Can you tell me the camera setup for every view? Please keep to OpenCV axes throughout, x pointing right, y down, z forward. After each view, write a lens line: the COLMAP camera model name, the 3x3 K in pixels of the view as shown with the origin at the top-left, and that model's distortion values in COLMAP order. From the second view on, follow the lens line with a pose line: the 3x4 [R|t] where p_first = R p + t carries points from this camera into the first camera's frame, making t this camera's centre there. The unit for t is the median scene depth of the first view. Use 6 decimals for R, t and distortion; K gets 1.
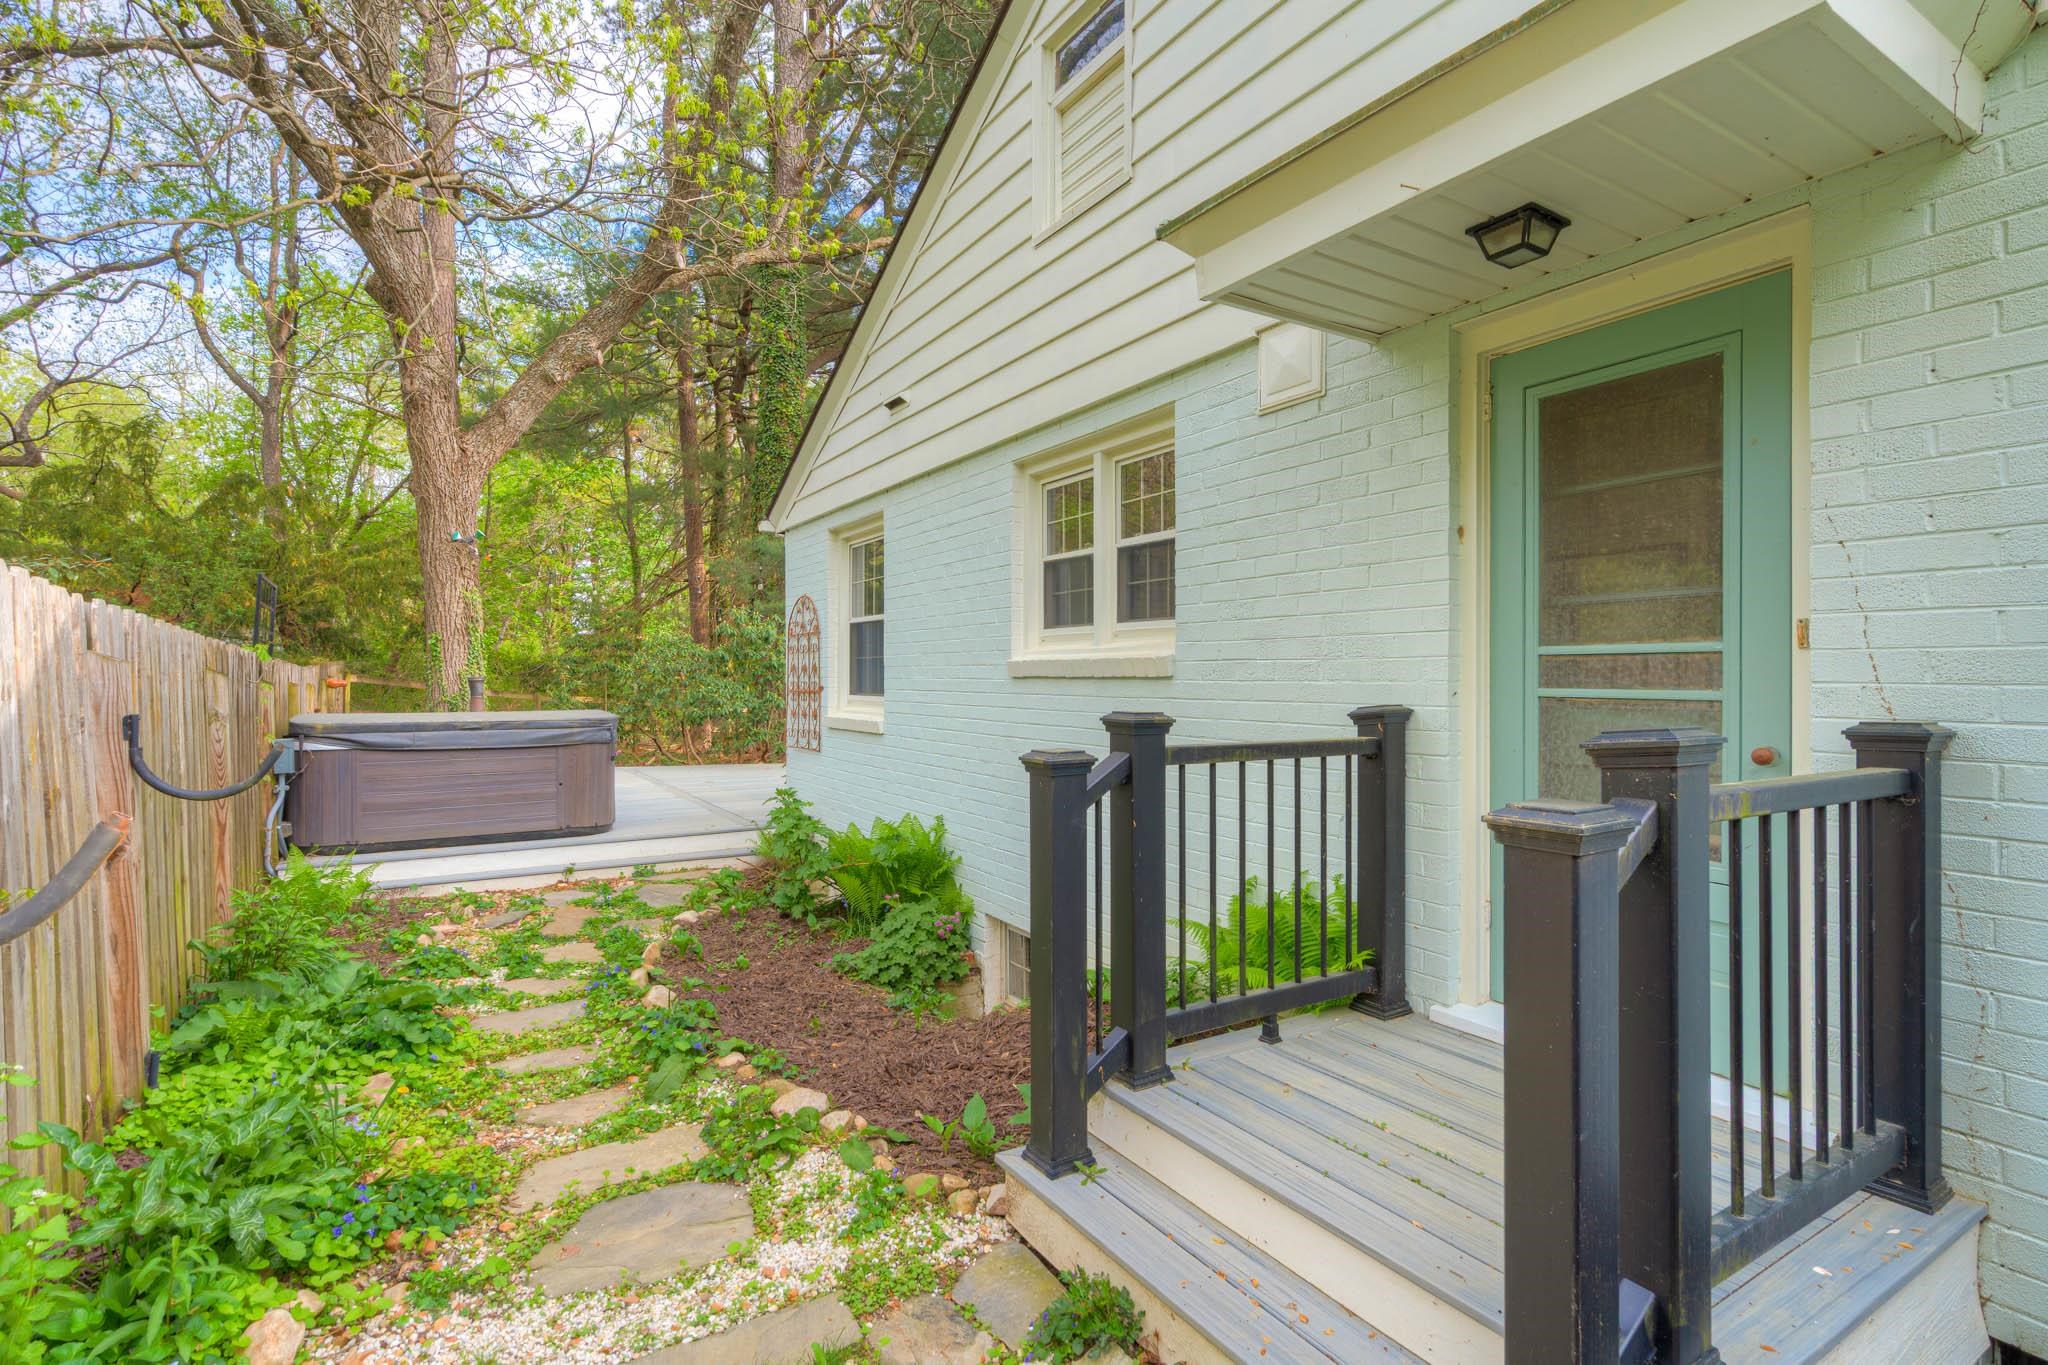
lens RADIAL K [[936.5, 0, 1007.2], [0, 936.5, 700.5], [0, 0, 1]] dist [-0.002741, 0.001128]
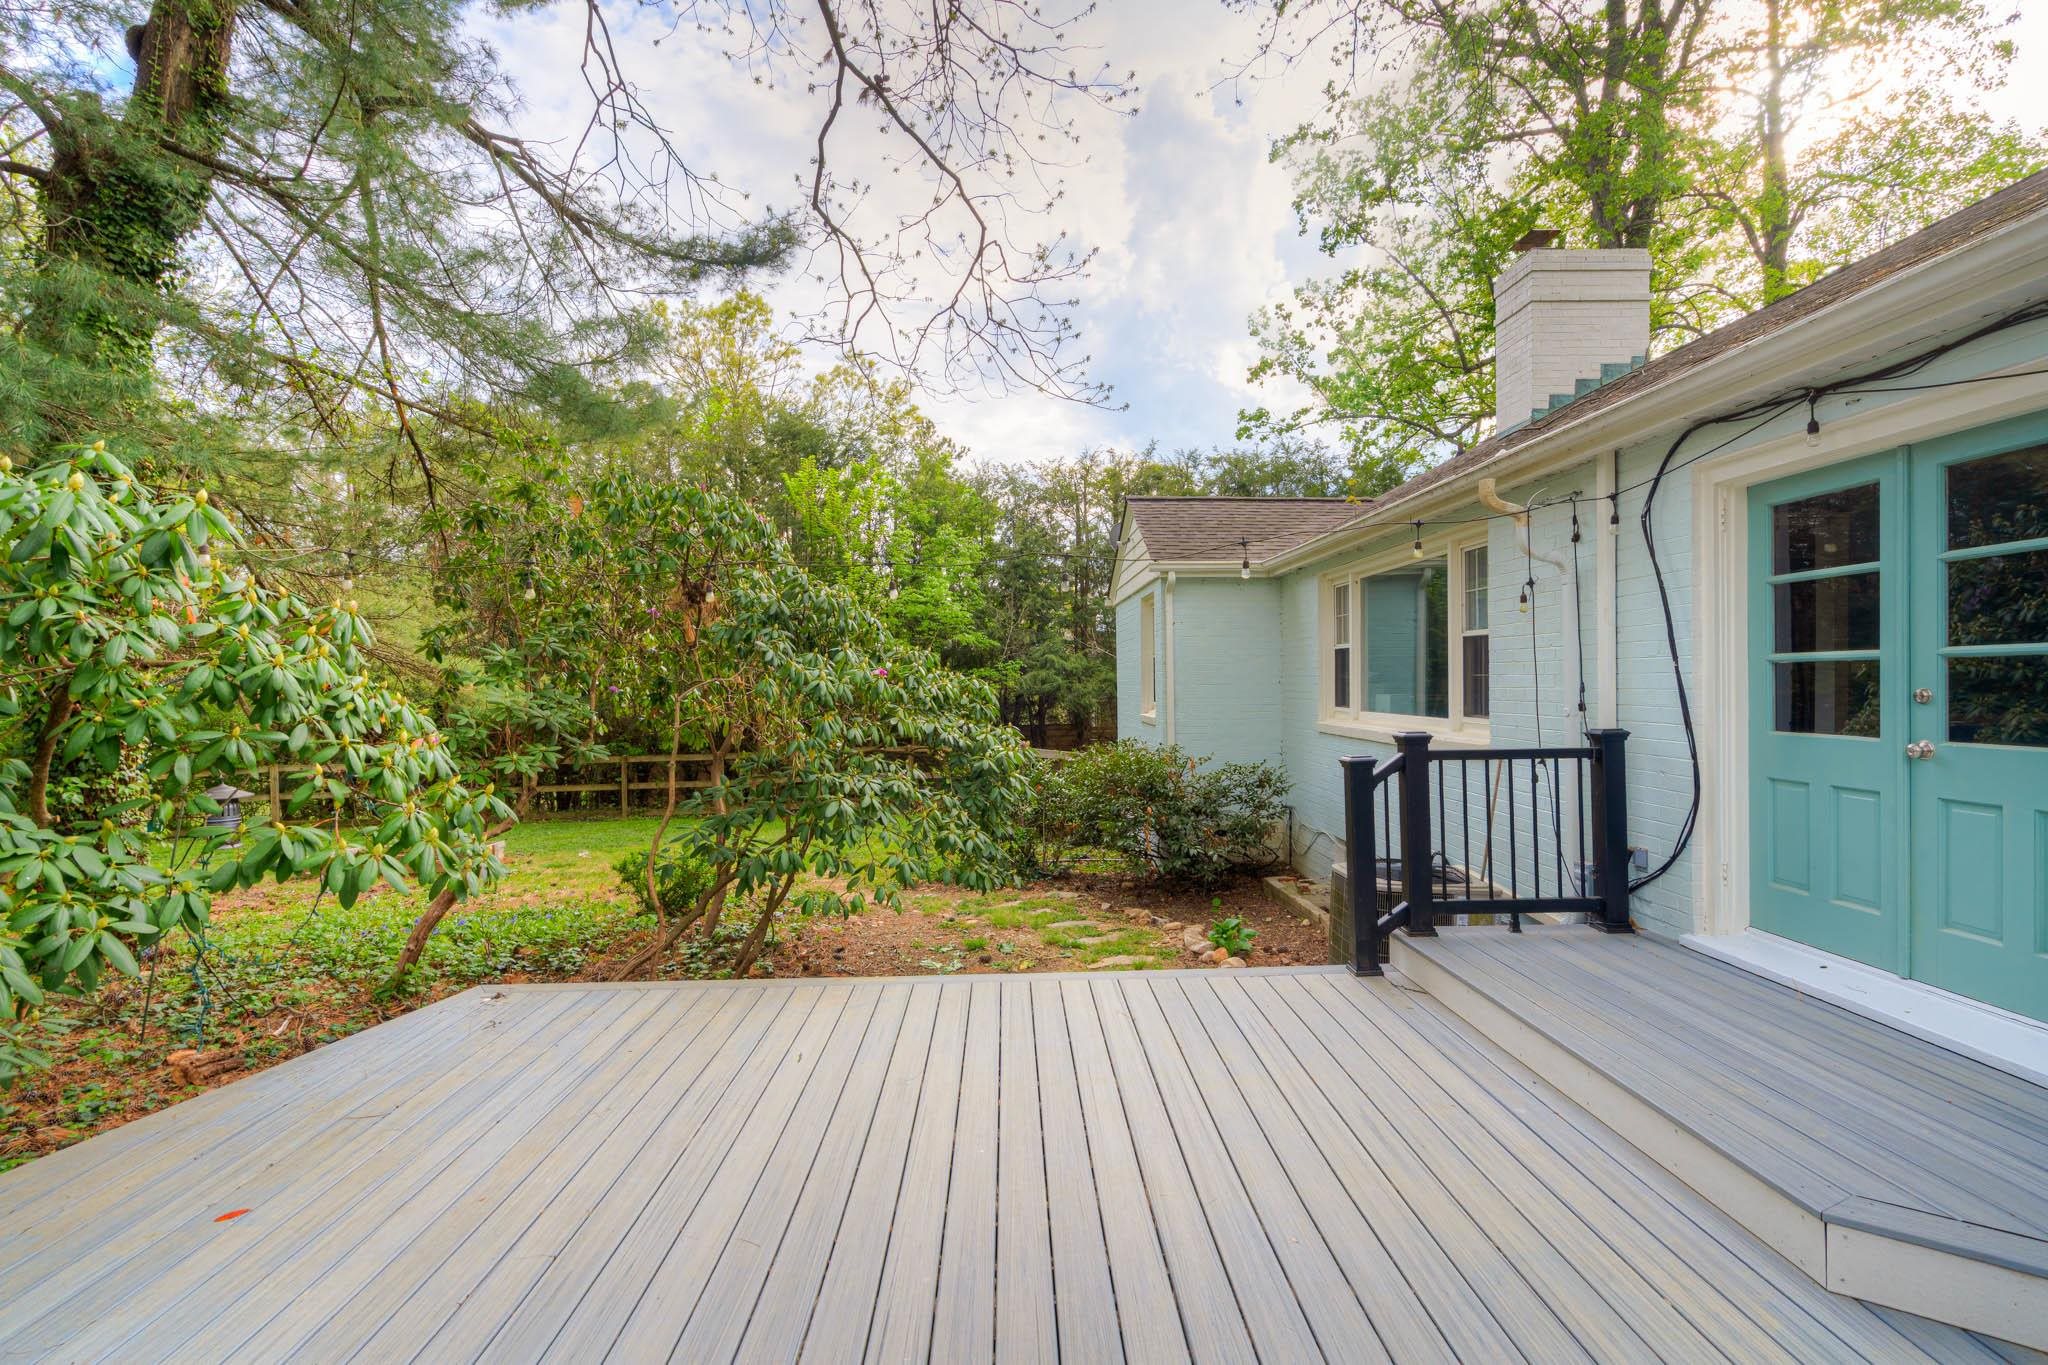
lens RADIAL K [[936.5, 0, 1019.7], [0, 936.5, 699.5], [0, 0, 1]] dist [-0.002741, 0.001128]
pose [[0.865234, -0.008224, -0.501301, 0.372933], [0.005405, 0.999960, -0.007075, -0.038937], [0.501340, 0.003412, 0.865244, -0.920174]]
